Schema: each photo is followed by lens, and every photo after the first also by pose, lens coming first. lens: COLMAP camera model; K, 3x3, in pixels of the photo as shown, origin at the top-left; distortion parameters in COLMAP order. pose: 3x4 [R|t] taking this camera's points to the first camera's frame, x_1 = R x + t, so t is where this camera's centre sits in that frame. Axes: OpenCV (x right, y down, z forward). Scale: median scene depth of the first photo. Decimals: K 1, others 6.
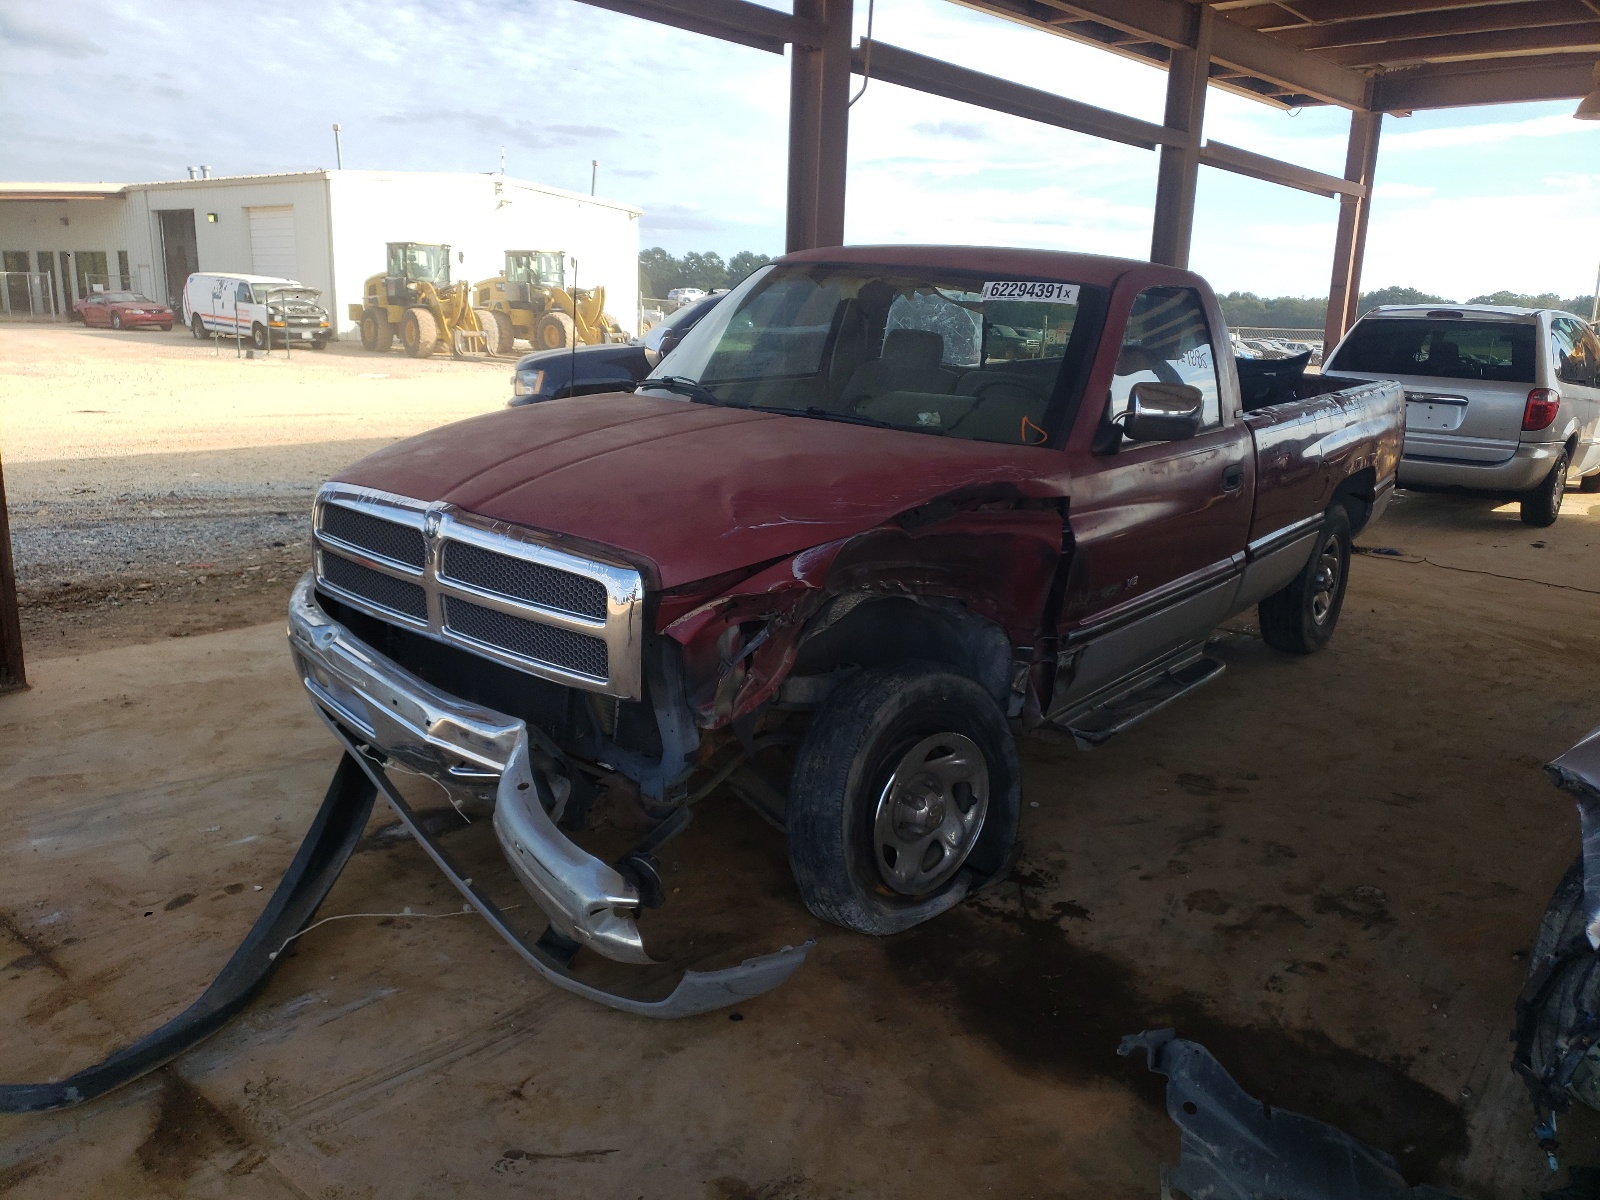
lens RADIAL K [[1196.2, 0, 835.8], [0, 1196.2, 633.6], [0, 0, 1]] dist [0.004236, 0.003441]
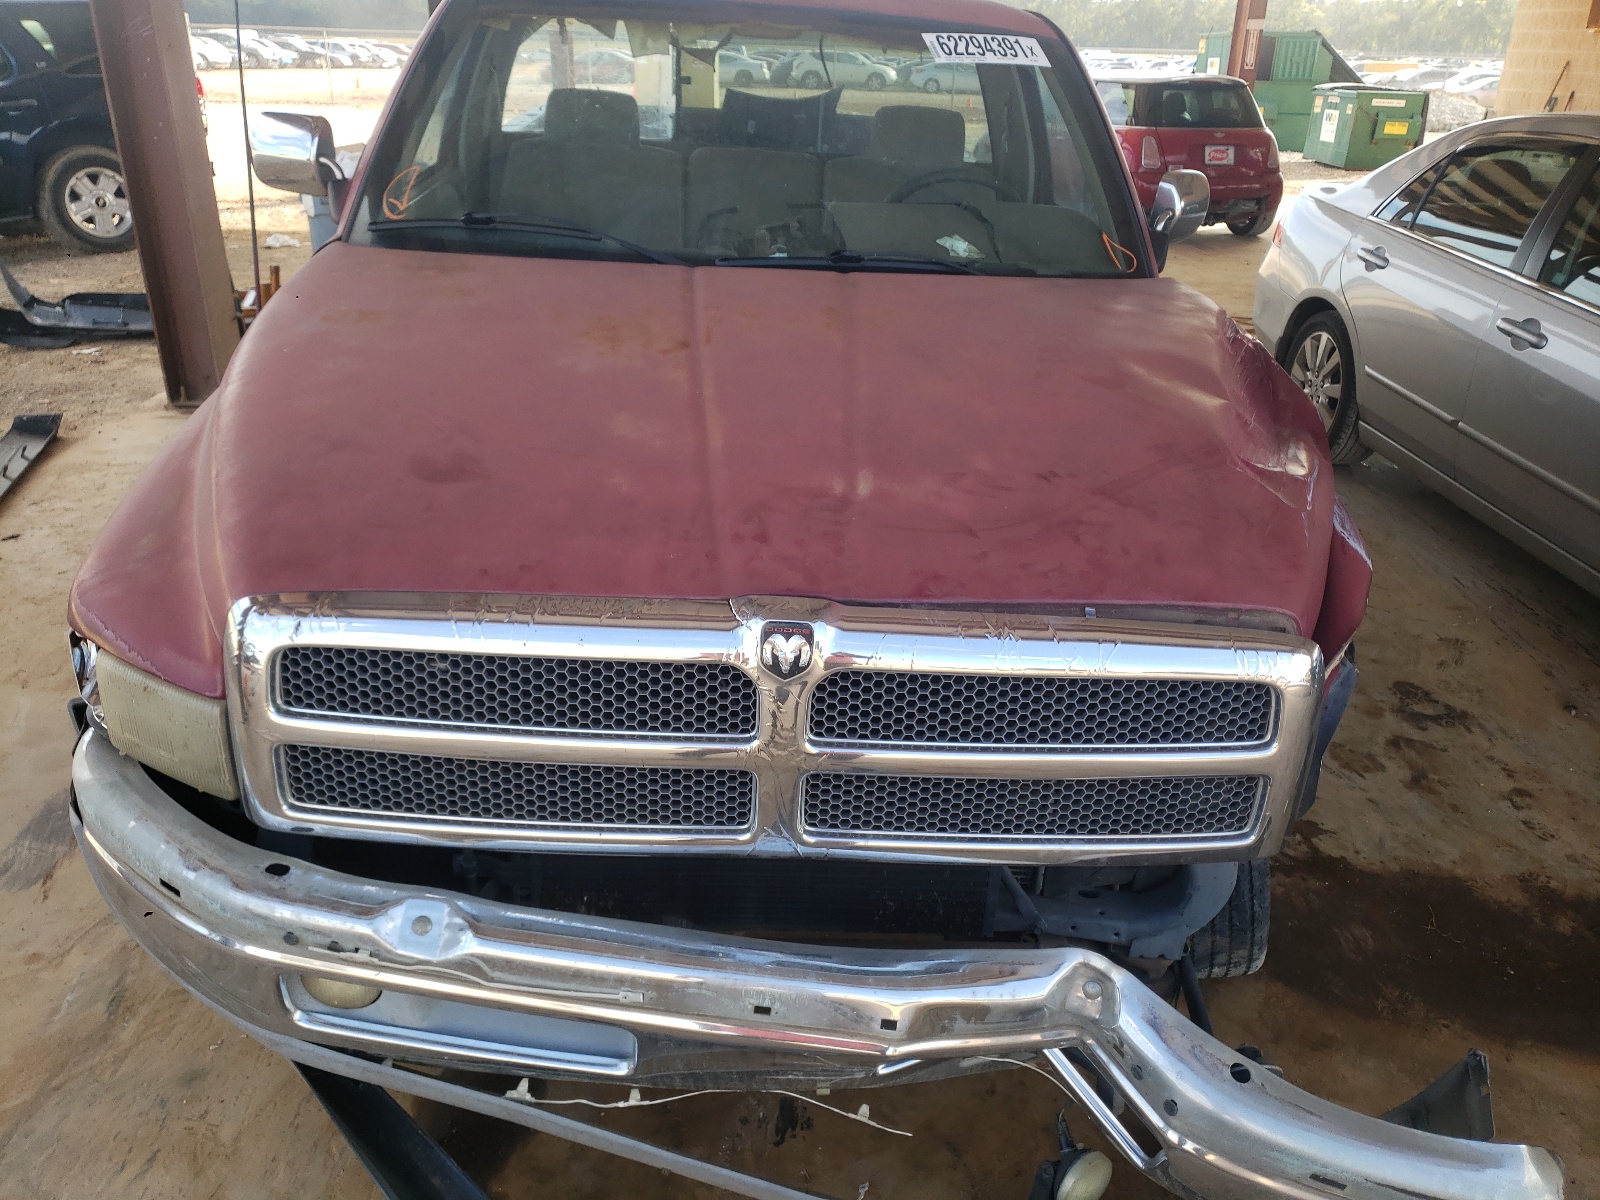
lens RADIAL K [[1196.2, 0, 835.8], [0, 1196.2, 633.6], [0, 0, 1]] dist [0.004236, 0.003441]
pose [[0.775672, -0.296384, 0.557216, -0.580335], [0.175684, 0.949378, 0.260415, -0.214363], [-0.606191, -0.104103, 0.788476, 0.620238]]
